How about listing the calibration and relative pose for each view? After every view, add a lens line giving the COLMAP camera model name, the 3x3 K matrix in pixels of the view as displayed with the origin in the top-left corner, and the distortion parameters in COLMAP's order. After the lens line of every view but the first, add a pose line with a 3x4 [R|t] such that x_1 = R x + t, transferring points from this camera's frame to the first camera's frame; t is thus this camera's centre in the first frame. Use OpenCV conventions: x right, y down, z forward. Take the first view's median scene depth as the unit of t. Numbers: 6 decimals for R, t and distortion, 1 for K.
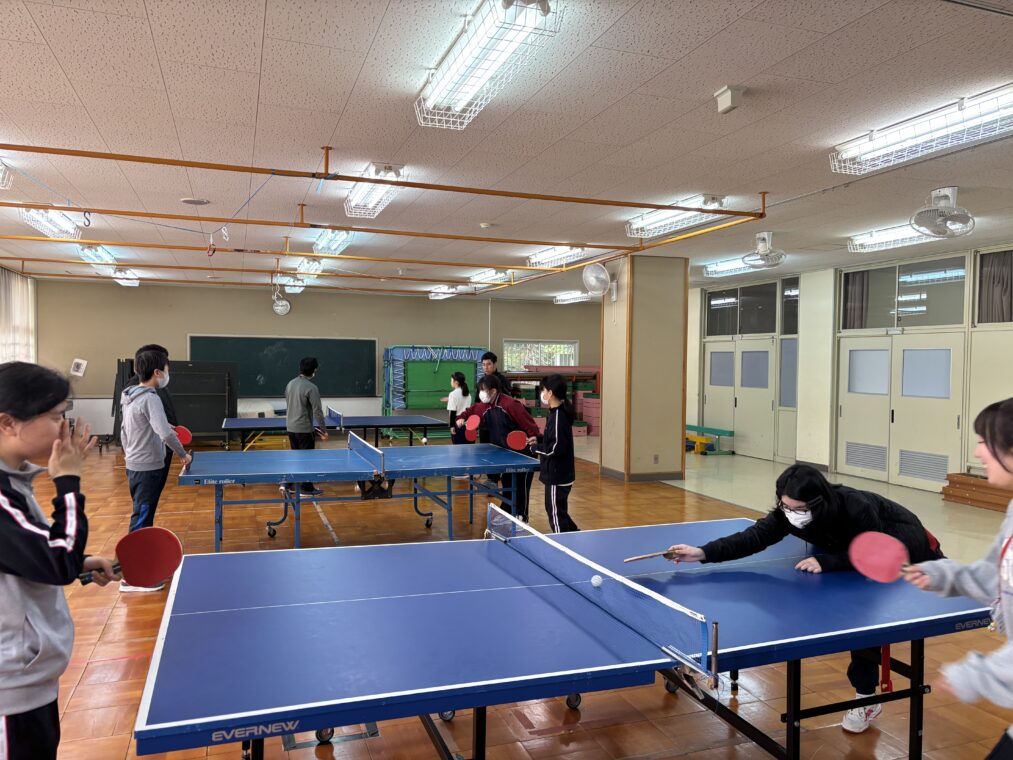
lens RADIAL K [[769.2, 0, 506.5], [0, 769.2, 380.0], [0, 0, 1]] dist [0.008475, 0.001726]
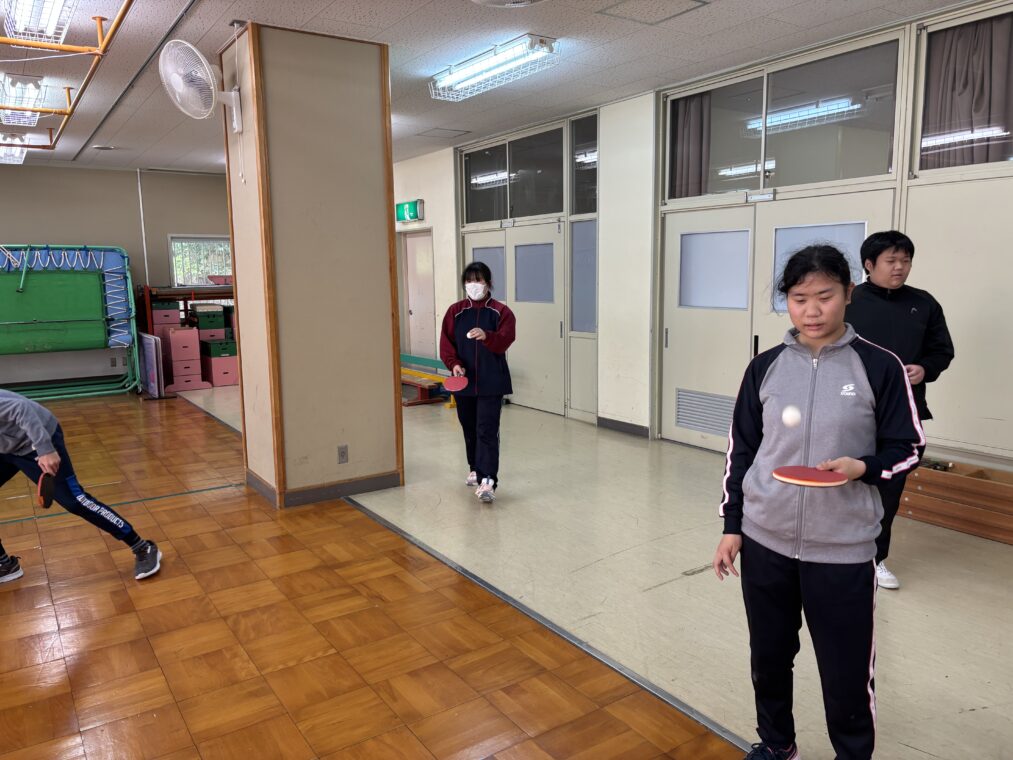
lens RADIAL K [[775.3, 0, 506.5], [0, 775.3, 380.0], [0, 0, 1]] dist [0.067026, -0.001052]
pose [[0.968379, -0.061269, 0.241845, 0.152553], [0.032827, 0.992239, 0.119931, -0.003916], [-0.247316, -0.108199, 0.962875, 0.412297]]
